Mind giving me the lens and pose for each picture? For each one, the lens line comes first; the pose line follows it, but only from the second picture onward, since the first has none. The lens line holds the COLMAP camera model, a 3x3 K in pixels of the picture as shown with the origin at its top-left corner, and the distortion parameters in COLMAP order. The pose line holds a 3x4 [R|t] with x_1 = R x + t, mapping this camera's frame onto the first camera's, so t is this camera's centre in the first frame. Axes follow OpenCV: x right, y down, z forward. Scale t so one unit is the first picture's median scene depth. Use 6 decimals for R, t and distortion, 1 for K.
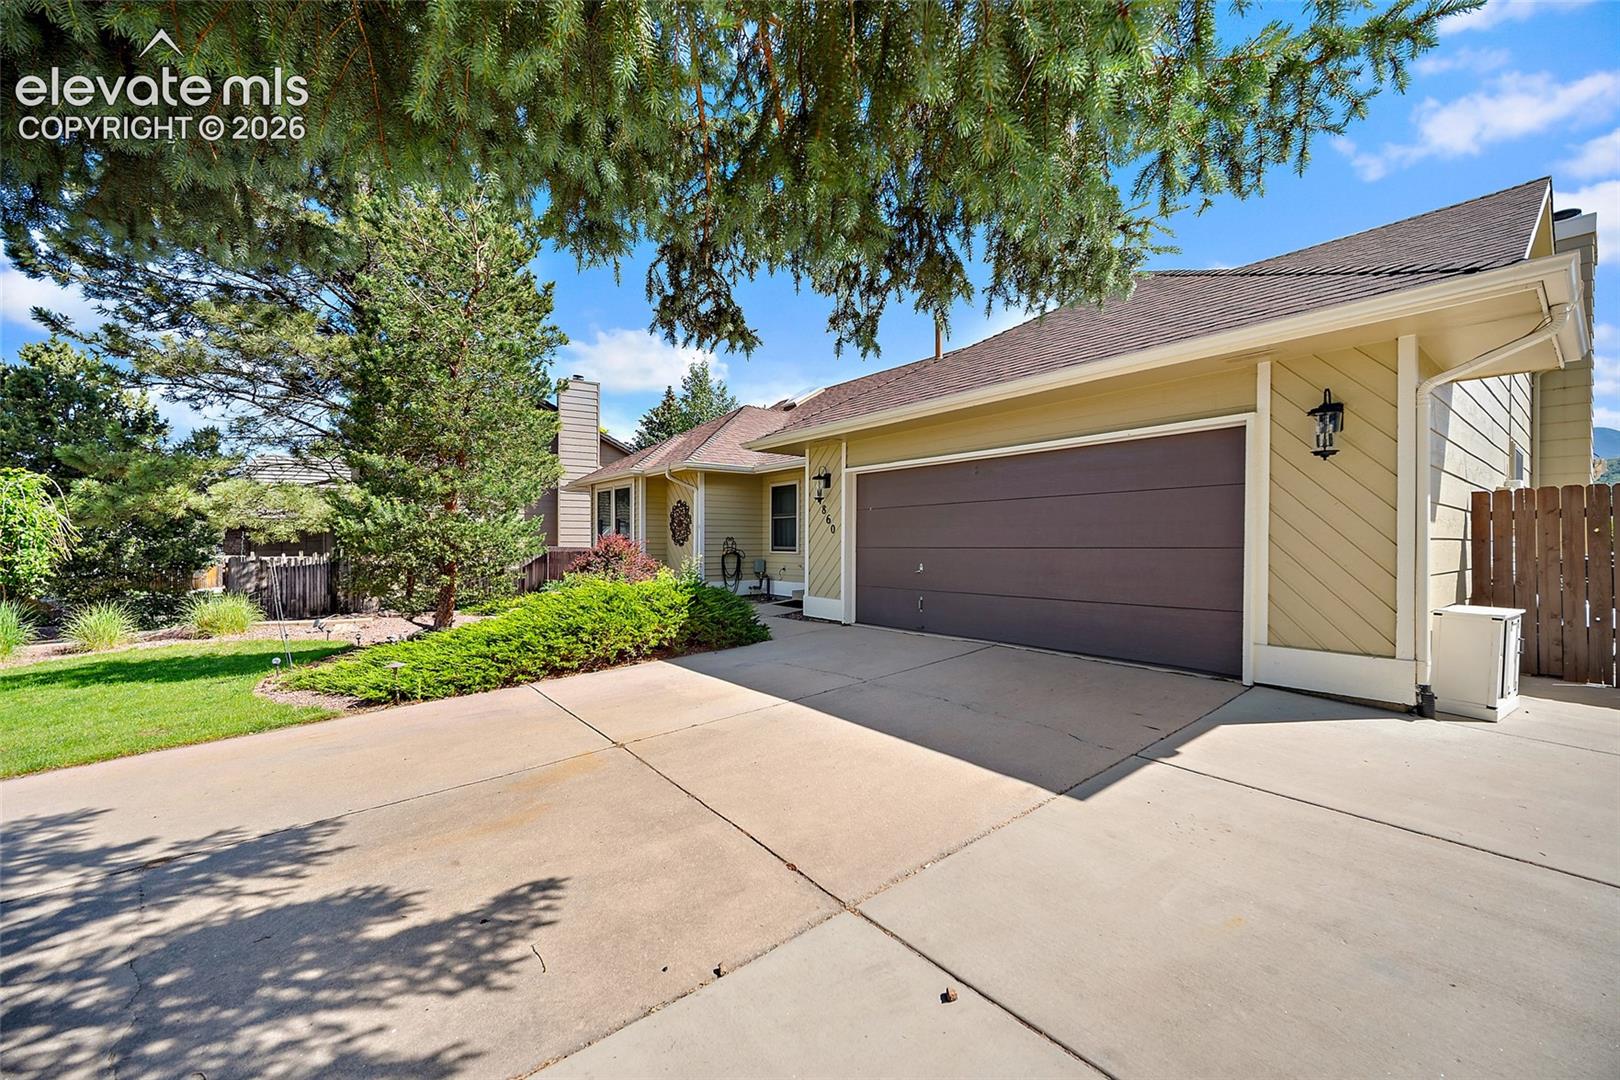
lens RADIAL K [[641.4, 0, 801.7], [0, 641.4, 540.6], [0, 0, 1]] dist [-0.000331, 0.000173]
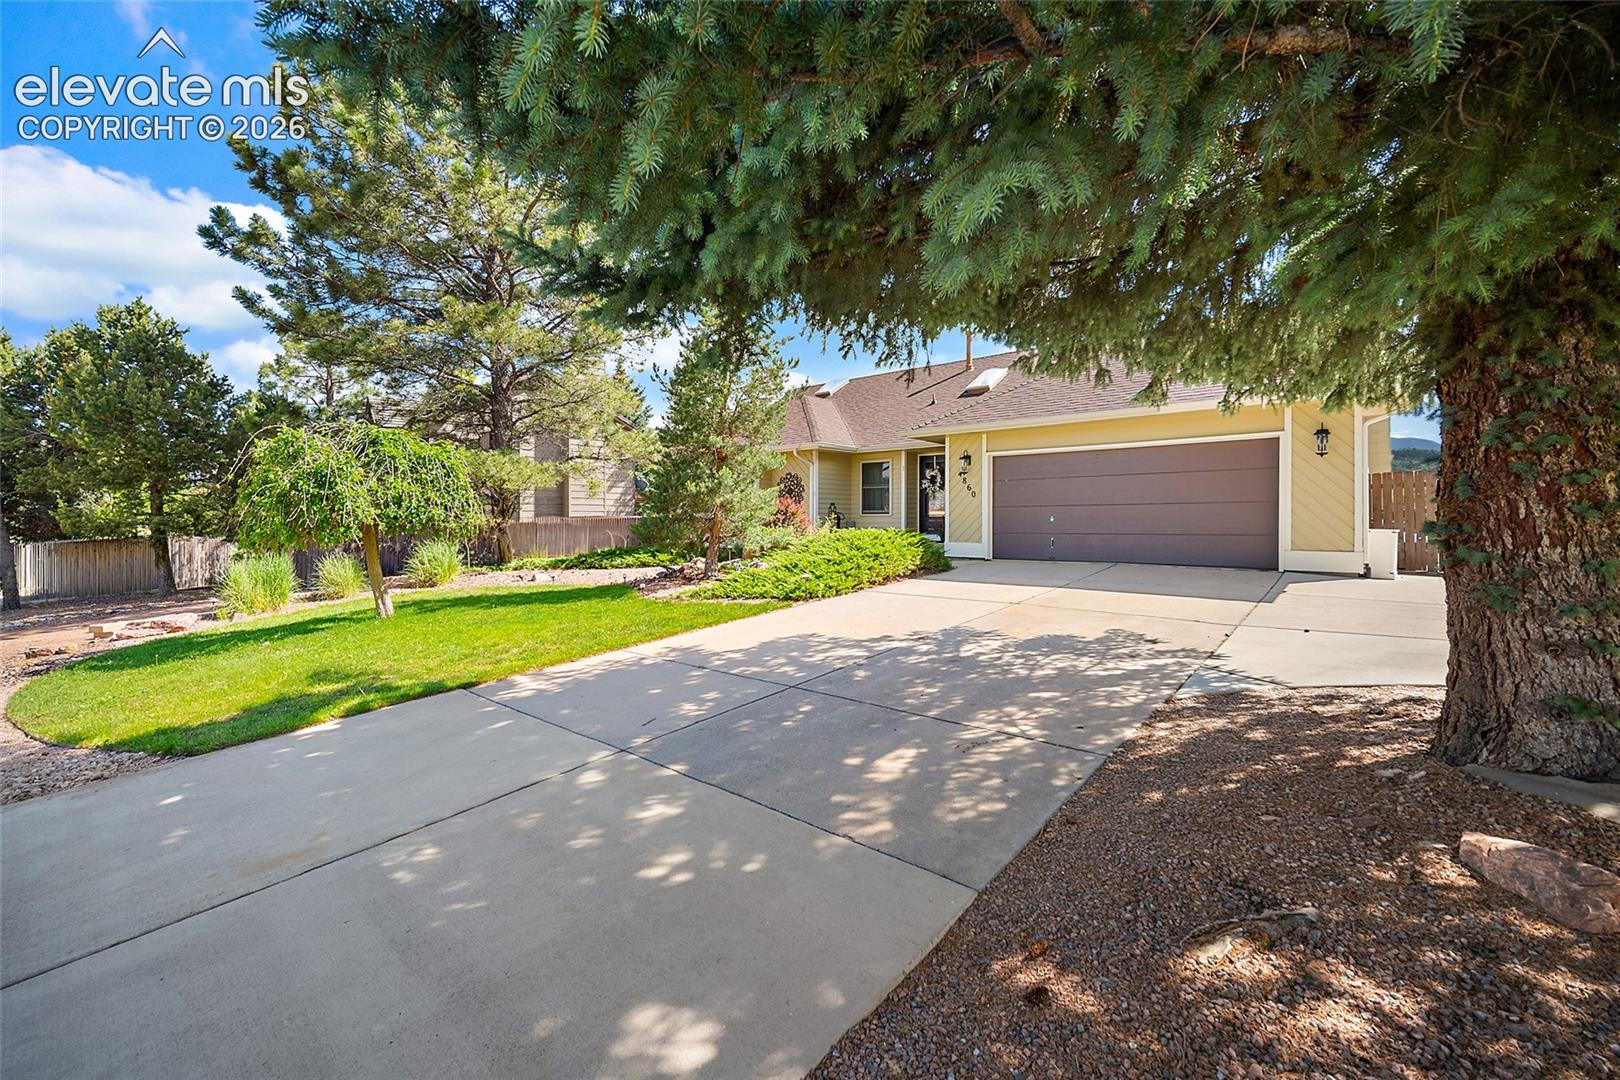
lens RADIAL K [[641.4, 0, 814.4], [0, 641.4, 527.0], [0, 0, 1]] dist [-0.000331, 0.000173]
pose [[0.980640, -0.003791, 0.195784, -0.687372], [0.000304, 0.999841, 0.017838, 0.034332], [-0.195820, -0.017433, 0.980485, -0.403386]]
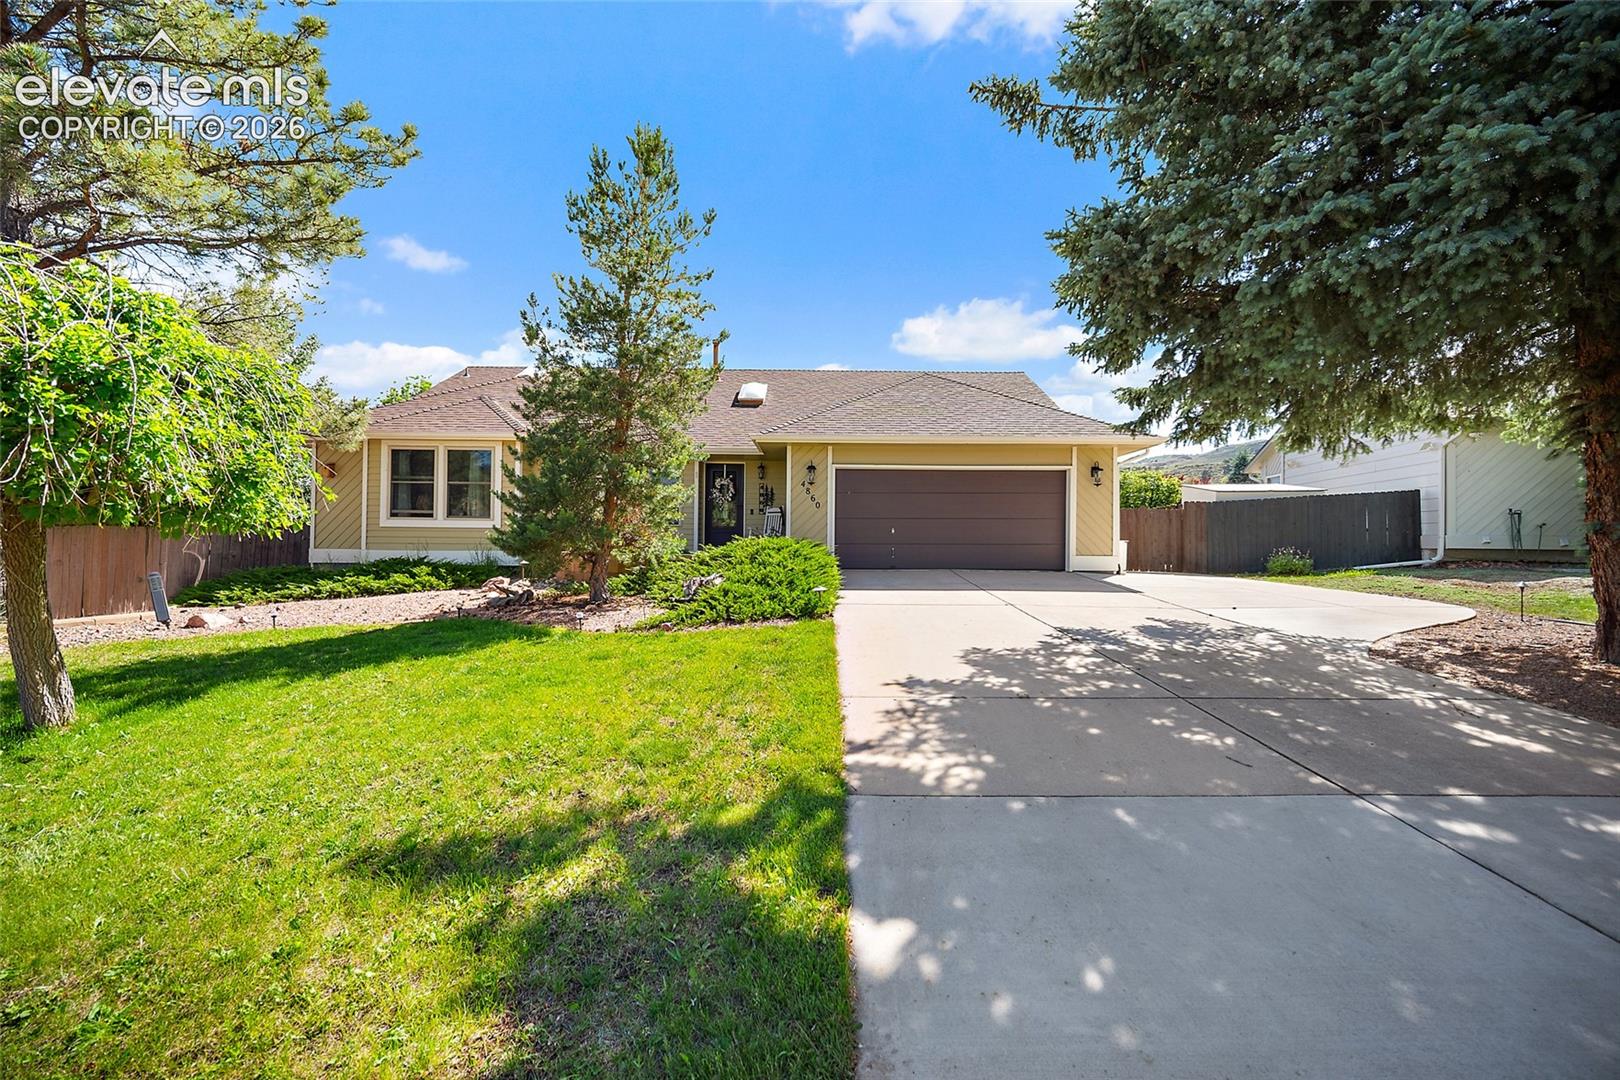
lens RADIAL K [[641.4, 0, 782.1], [0, 641.4, 526.2], [0, 0, 1]] dist [-0.000331, 0.000173]
pose [[0.624897, 0.022437, 0.780385, -1.308452], [-0.013601, 0.999748, -0.017853, 0.064765], [-0.780589, 0.000542, 0.625044, 0.175907]]
